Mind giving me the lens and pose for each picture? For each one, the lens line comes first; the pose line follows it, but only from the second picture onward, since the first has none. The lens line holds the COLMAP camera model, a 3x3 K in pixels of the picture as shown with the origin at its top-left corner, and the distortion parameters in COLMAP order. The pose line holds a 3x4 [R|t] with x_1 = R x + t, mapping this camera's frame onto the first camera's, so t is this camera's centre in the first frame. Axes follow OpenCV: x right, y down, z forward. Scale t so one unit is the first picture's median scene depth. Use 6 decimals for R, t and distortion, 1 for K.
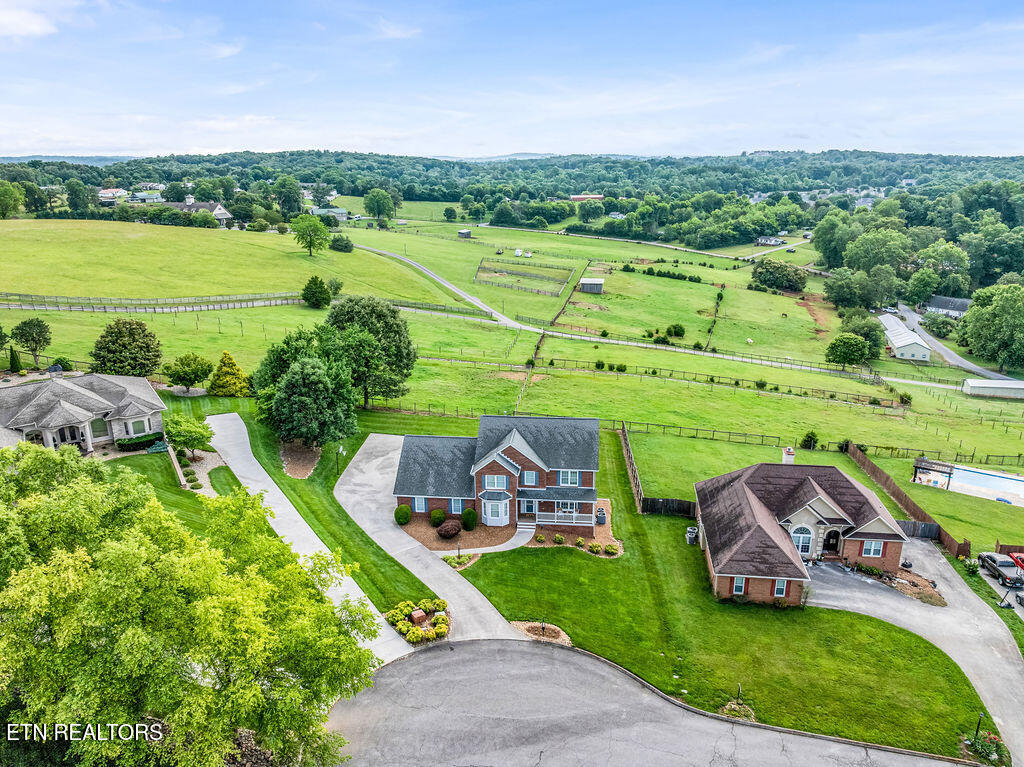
lens RADIAL K [[745.1, 0, 512.0], [0, 745.1, 383.5], [0, 0, 1]] dist [-0.033821, -0.004595]
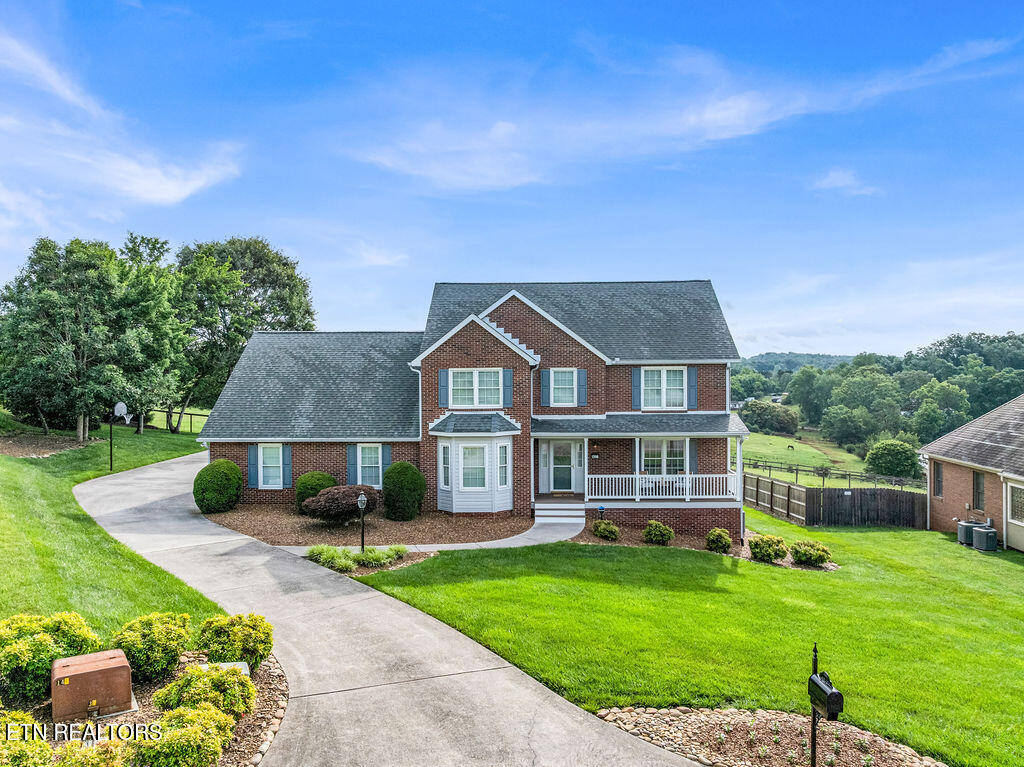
lens RADIAL K [[745.1, 0, 512.0], [0, 745.1, 383.5], [0, 0, 1]] dist [-0.033821, -0.004595]
pose [[0.997534, -0.000208, 0.070188, -0.029724], [0.019903, 0.959787, -0.280022, 0.232687], [-0.067307, 0.280729, 0.957424, 0.633249]]
